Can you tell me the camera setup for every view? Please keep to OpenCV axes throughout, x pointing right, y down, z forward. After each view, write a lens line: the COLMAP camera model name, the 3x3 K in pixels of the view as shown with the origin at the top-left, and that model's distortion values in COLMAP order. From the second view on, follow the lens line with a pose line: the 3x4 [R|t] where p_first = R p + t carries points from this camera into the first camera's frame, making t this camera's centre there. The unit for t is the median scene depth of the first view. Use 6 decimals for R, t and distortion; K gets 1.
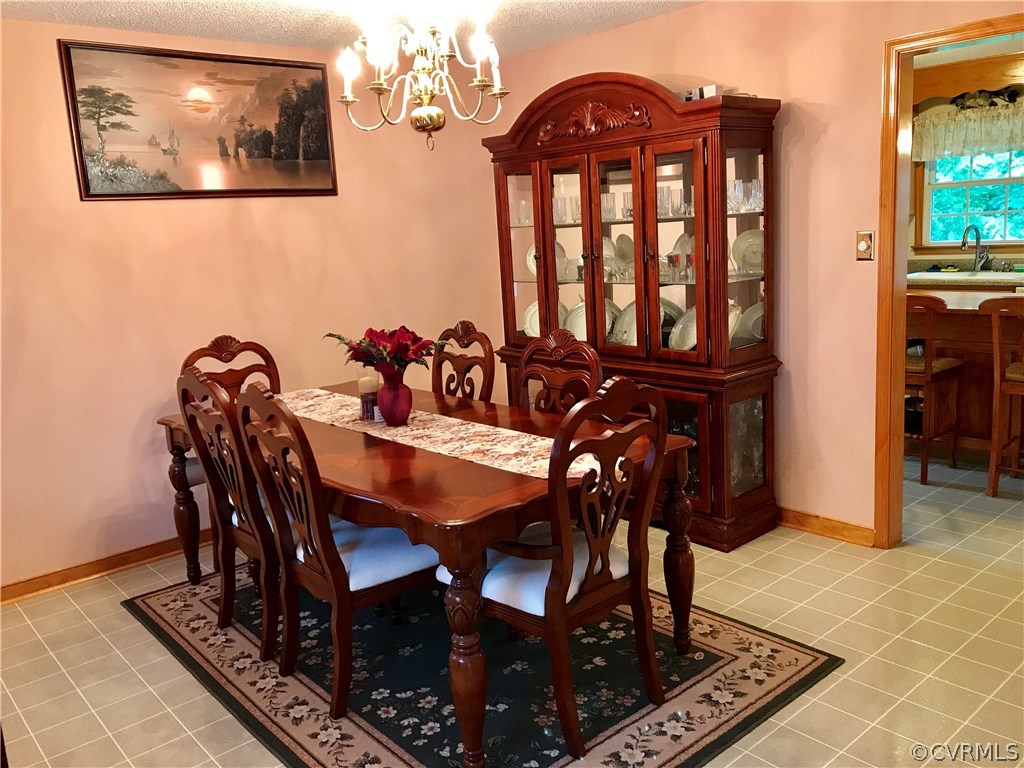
lens RADIAL K [[835.4, 0, 508.2], [0, 835.4, 384.5], [0, 0, 1]] dist [0.030691, -0.018502]
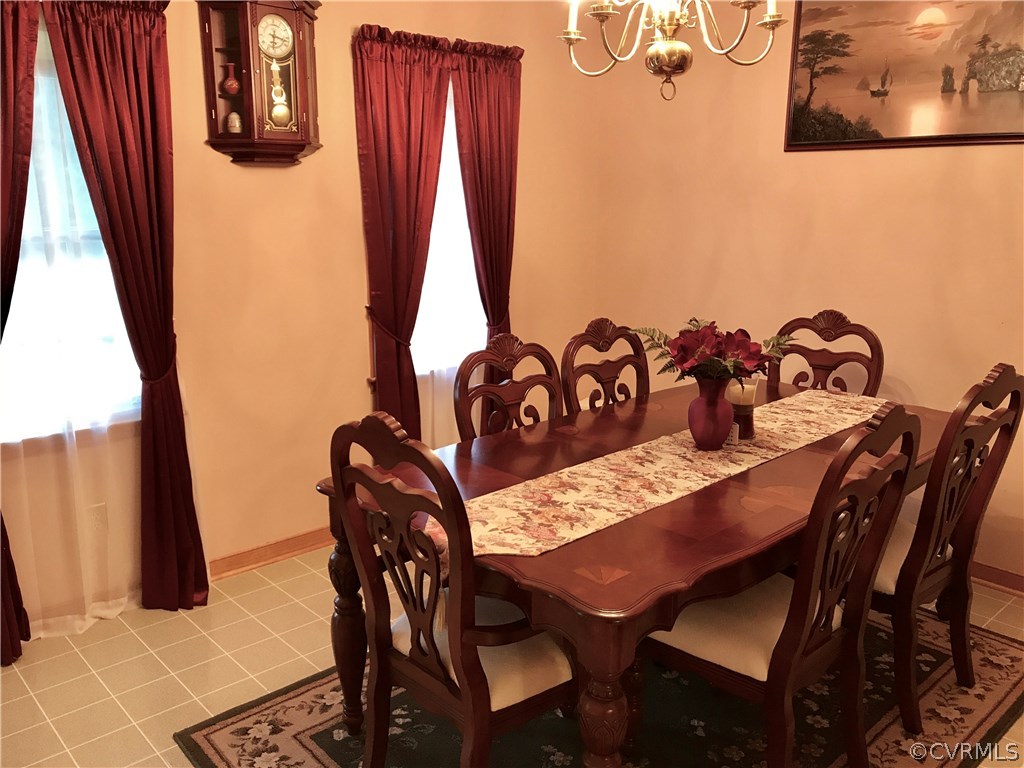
lens RADIAL K [[835.4, 0, 508.2], [0, 835.4, 384.5], [0, 0, 1]] dist [0.030691, -0.018502]
pose [[0.022931, 0.280366, -0.959619, 0.521553], [-0.195367, 0.942622, 0.270732, -0.159997], [0.980462, 0.181269, 0.076390, 0.635143]]
